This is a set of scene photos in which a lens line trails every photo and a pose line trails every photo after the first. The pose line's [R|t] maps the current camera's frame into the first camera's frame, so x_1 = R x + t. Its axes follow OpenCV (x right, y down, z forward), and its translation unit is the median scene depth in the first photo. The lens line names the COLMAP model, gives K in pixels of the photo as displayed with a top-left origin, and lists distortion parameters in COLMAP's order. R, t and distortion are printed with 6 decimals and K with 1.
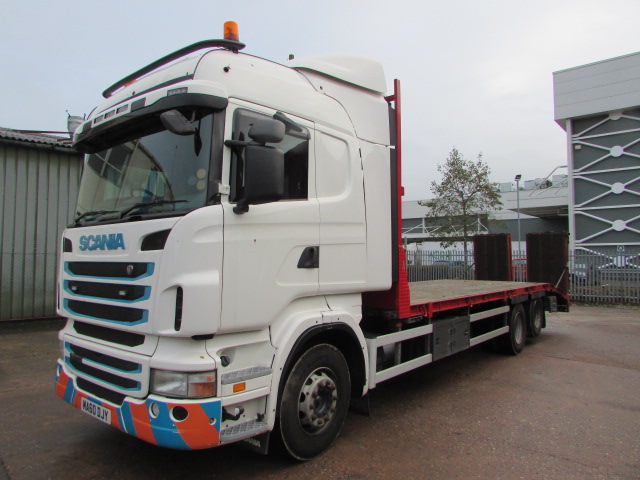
lens RADIAL K [[448.1, 0, 318.0], [0, 448.1, 238.2], [0, 0, 1]] dist [-0.011608, -0.007334]
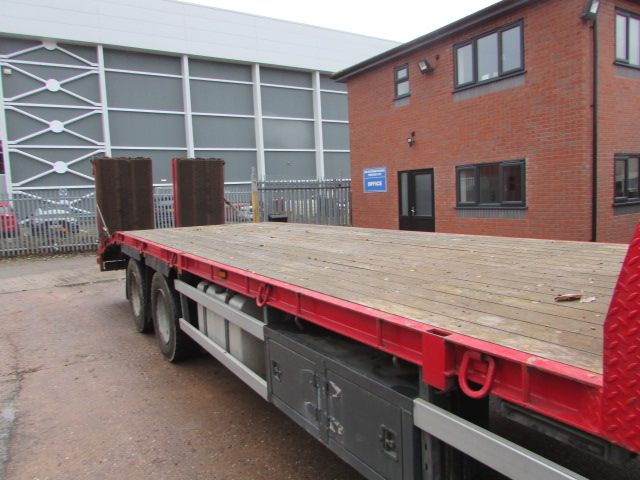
lens RADIAL K [[448.1, 0, 321.8], [0, 448.1, 233.4], [0, 0, 1]] dist [-0.011608, -0.007334]
pose [[0.305073, -0.107070, 0.946291, -0.546303], [0.006201, 0.993862, 0.110454, 0.092781], [-0.952309, -0.027829, 0.303864, 1.786468]]
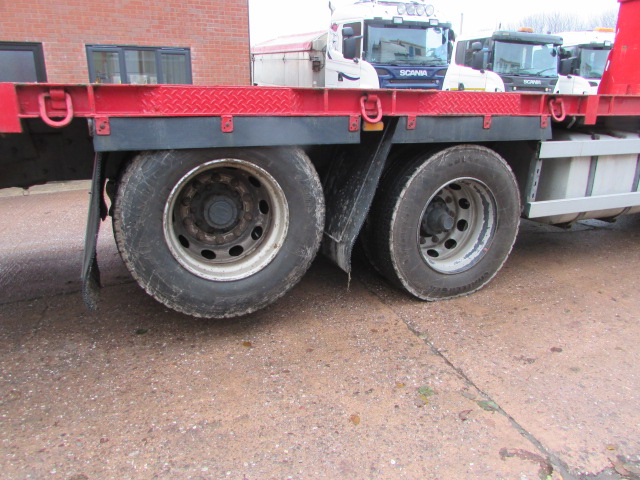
lens RADIAL K [[448.1, 0, 320.6], [0, 448.1, 223.3], [0, 0, 1]] dist [-0.011608, -0.007334]
pose [[-0.877034, -0.132448, 0.461811, 0.301965], [-0.029814, 0.974399, 0.222840, 0.299505], [-0.479503, 0.181670, -0.858530, 3.207460]]
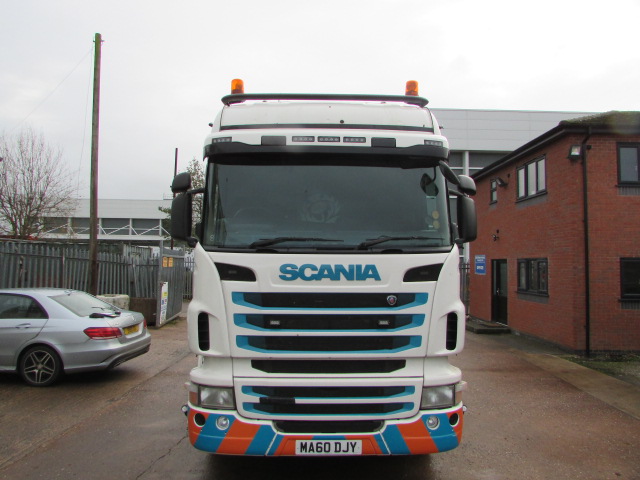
lens RADIAL K [[448.1, 0, 329.5], [0, 448.1, 240.5], [0, 0, 1]] dist [-0.011608, -0.007334]
pose [[0.745090, 0.038317, 0.665863, -1.070259], [-0.039024, 0.999143, -0.013828, -0.043086], [-0.665822, -0.015682, 0.745946, 0.264287]]
